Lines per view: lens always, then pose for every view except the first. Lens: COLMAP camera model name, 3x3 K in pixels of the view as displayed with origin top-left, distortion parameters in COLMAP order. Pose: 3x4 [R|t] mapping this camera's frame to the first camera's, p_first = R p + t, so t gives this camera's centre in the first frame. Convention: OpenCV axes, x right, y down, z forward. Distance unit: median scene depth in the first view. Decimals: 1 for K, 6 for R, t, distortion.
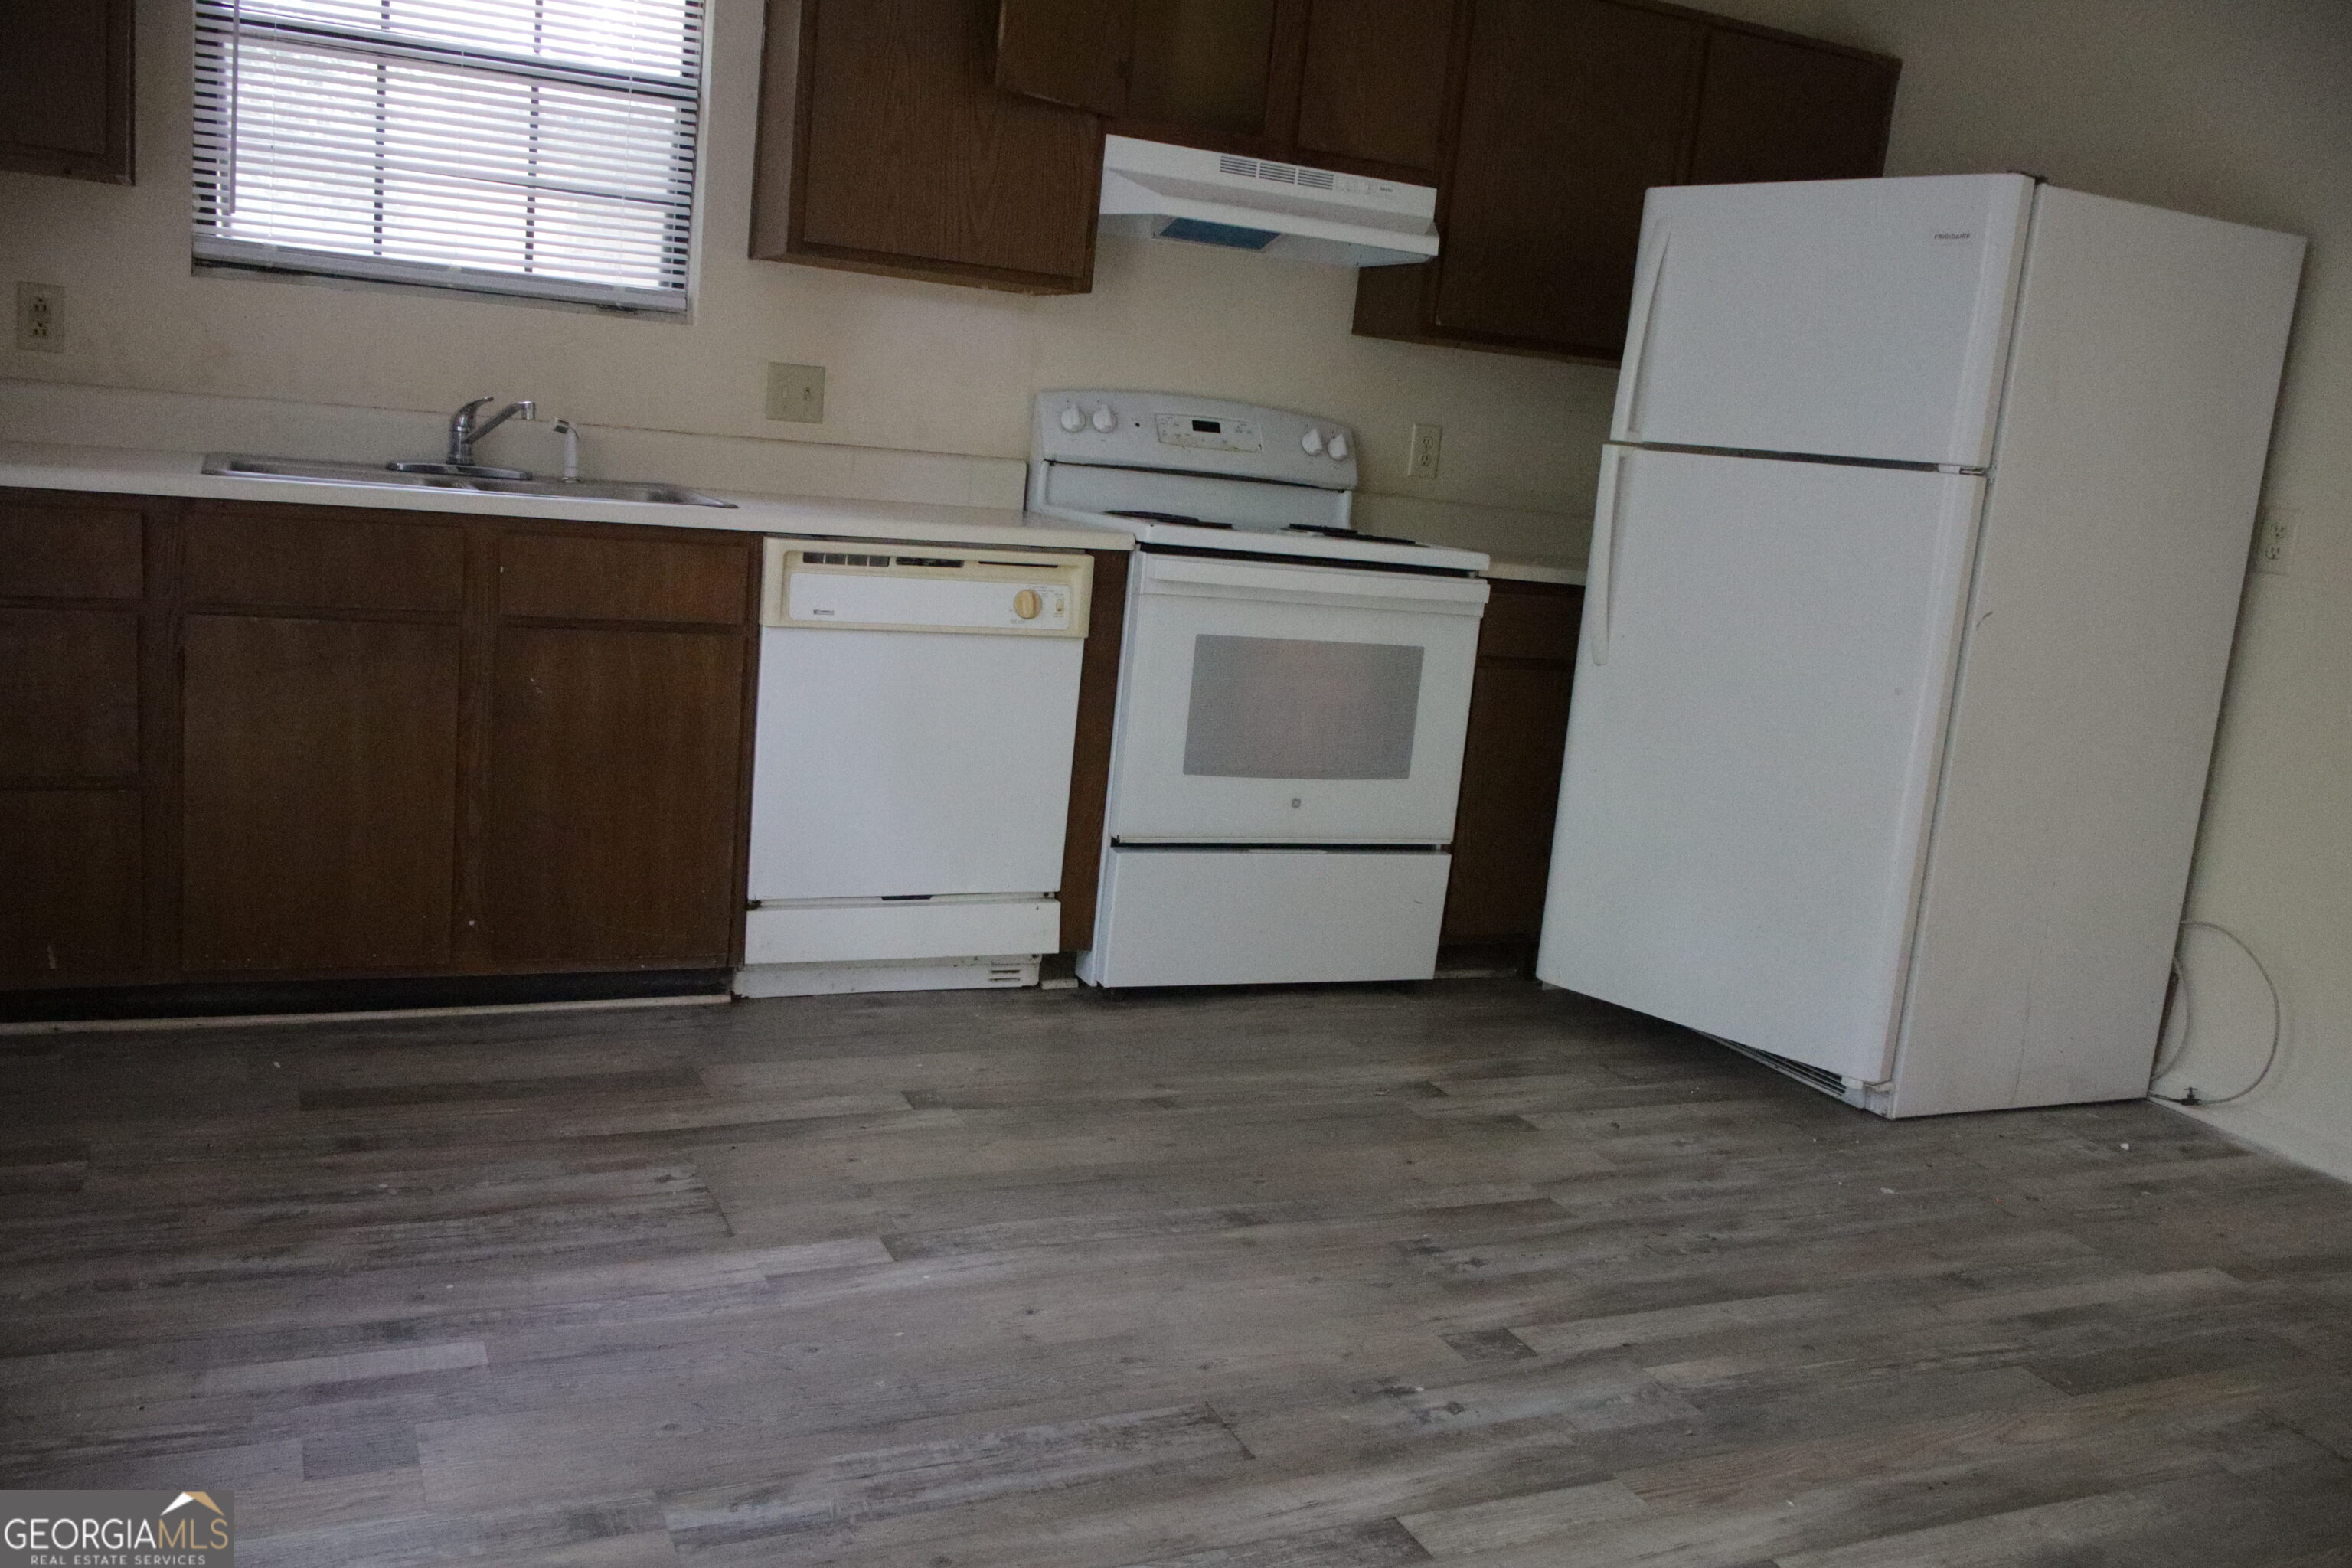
lens RADIAL K [[1992.1, 0, 1179.9], [0, 1992.1, 814.7], [0, 0, 1]] dist [-0.008061, 0.018578]
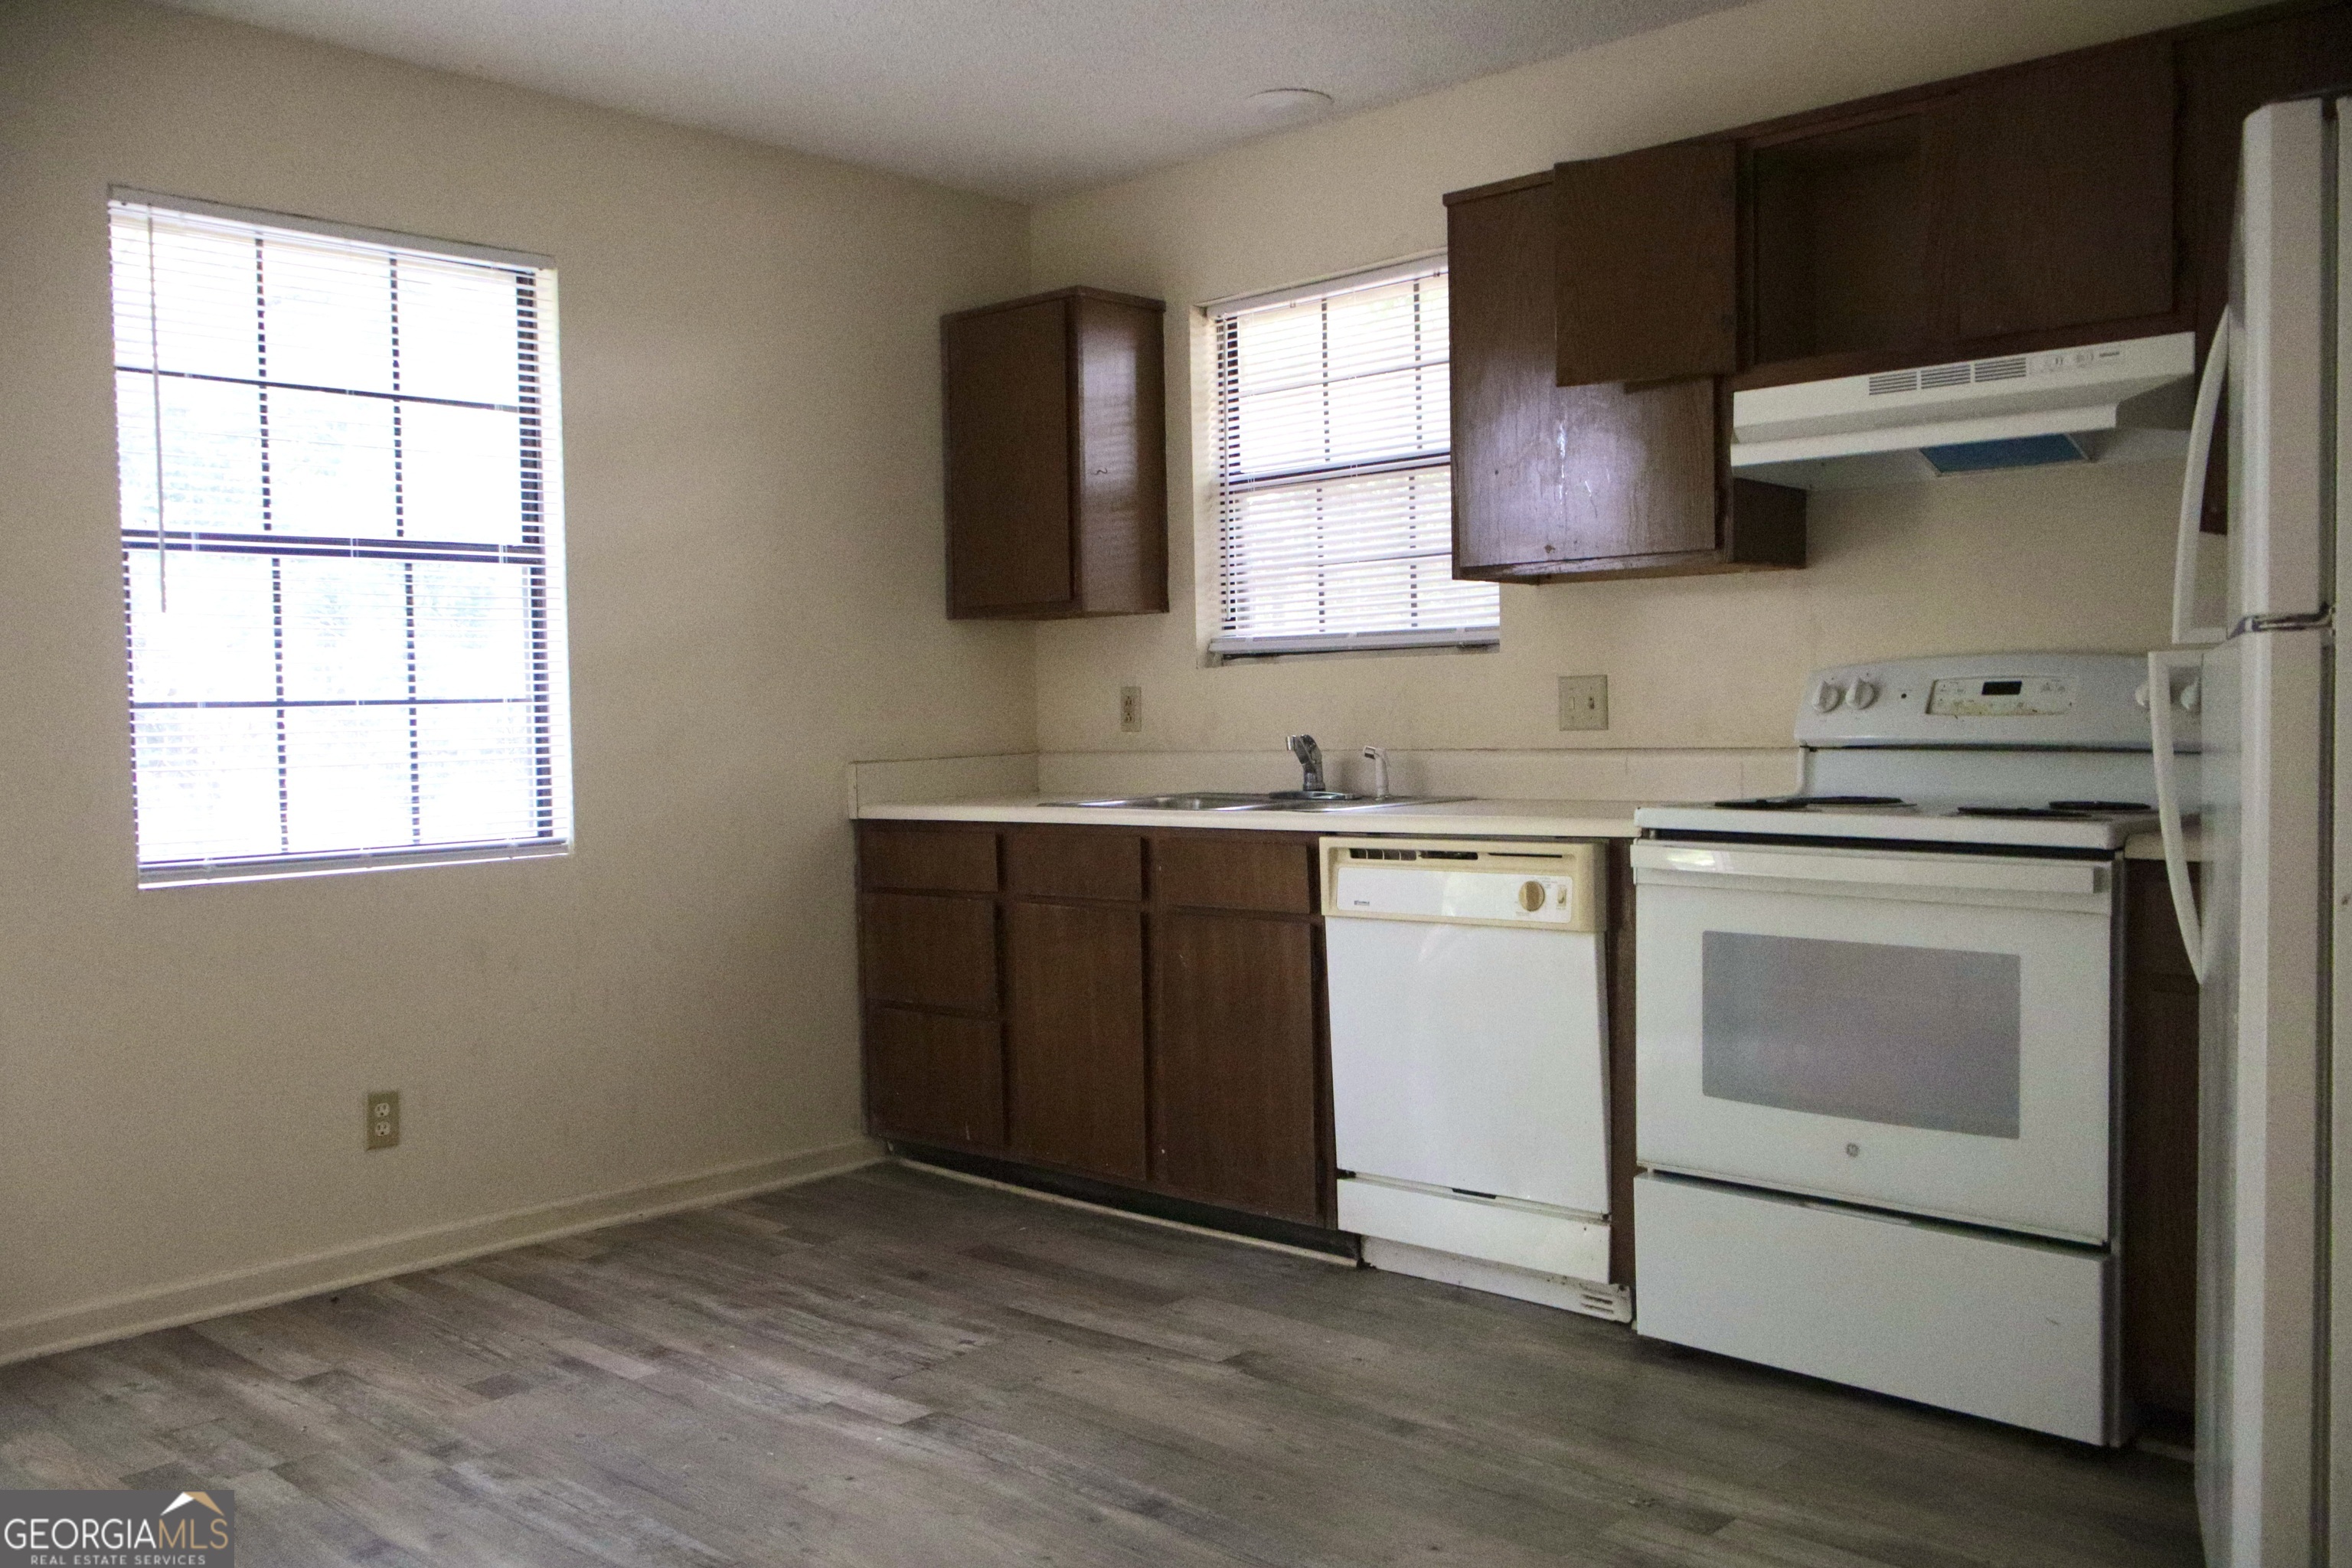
lens RADIAL K [[1992.1, 0, 1179.9], [0, 1992.1, 814.7], [0, 0, 1]] dist [-0.008061, 0.018578]
pose [[0.361943, -0.053082, -0.930688, 0.786814], [-0.126406, 0.986361, -0.105417, -0.022480], [0.923590, 0.155800, 0.350296, 0.519513]]
